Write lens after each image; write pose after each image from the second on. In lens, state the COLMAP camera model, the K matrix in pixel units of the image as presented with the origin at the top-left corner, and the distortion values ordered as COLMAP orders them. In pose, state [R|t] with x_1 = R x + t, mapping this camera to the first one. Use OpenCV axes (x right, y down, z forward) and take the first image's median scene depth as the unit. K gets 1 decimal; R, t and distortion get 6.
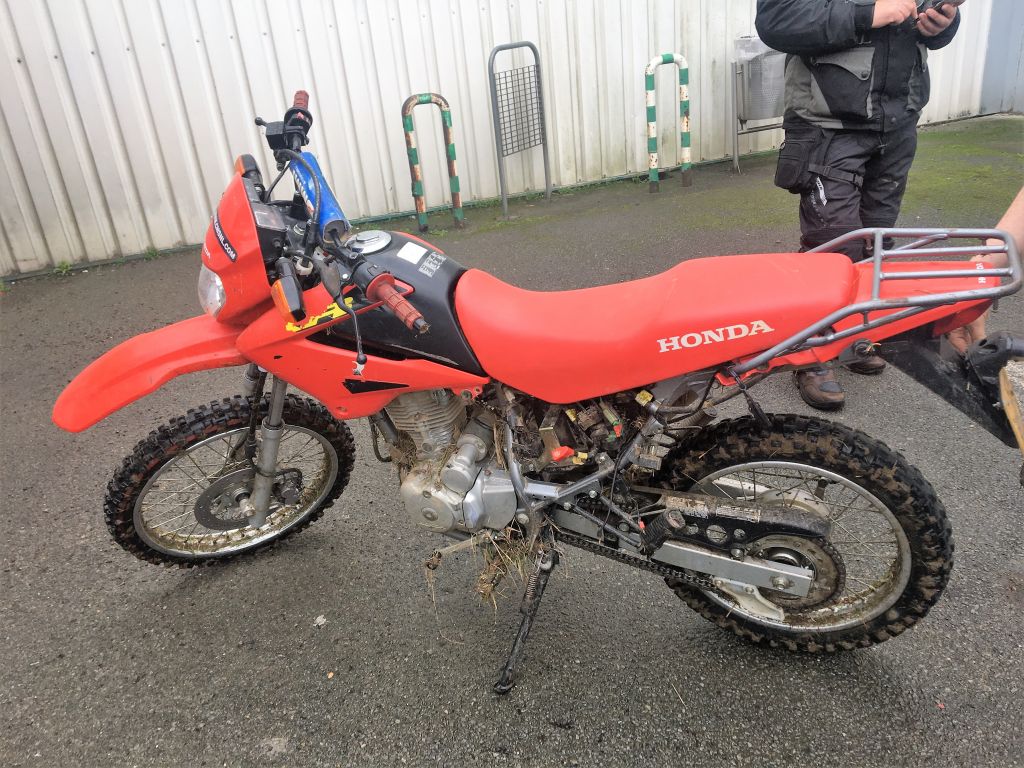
lens RADIAL K [[863.5, 0, 514.0], [0, 863.5, 386.1], [0, 0, 1]] dist [0.050458, -0.028787]
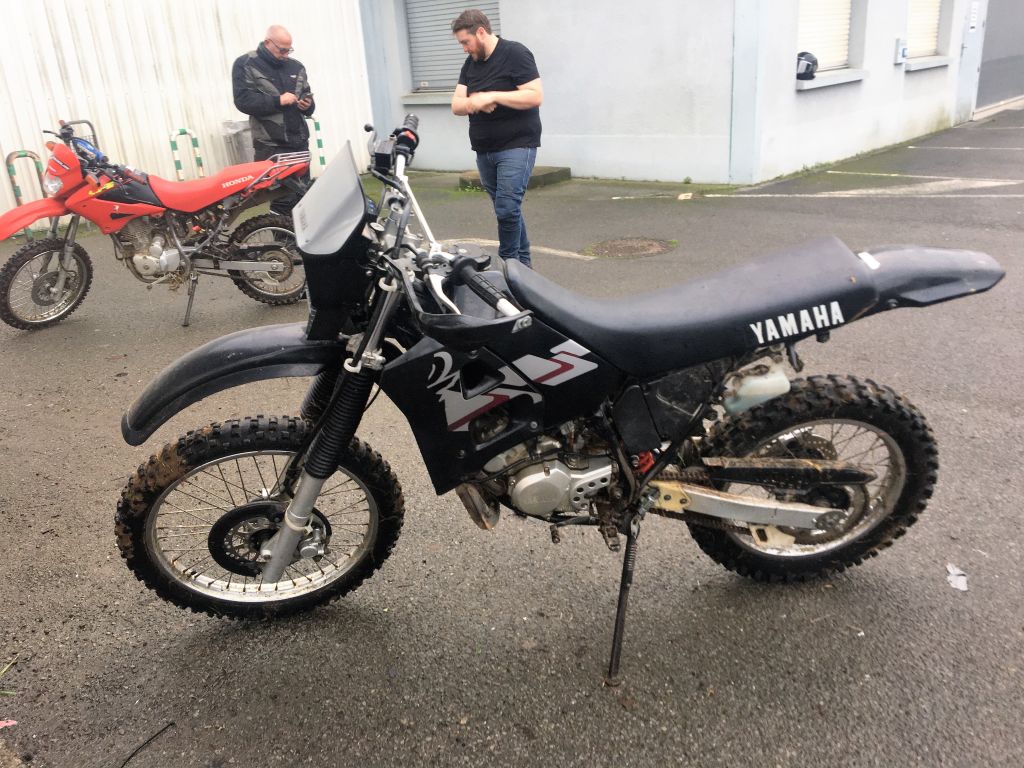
lens RADIAL K [[863.5, 0, 513.7], [0, 863.5, 381.9], [0, 0, 1]] dist [0.050458, -0.028787]
pose [[0.852628, -0.146770, 0.501482, -0.473655], [0.202445, 0.977569, -0.058092, 0.785240], [-0.481707, 0.151053, 0.863216, -1.655641]]
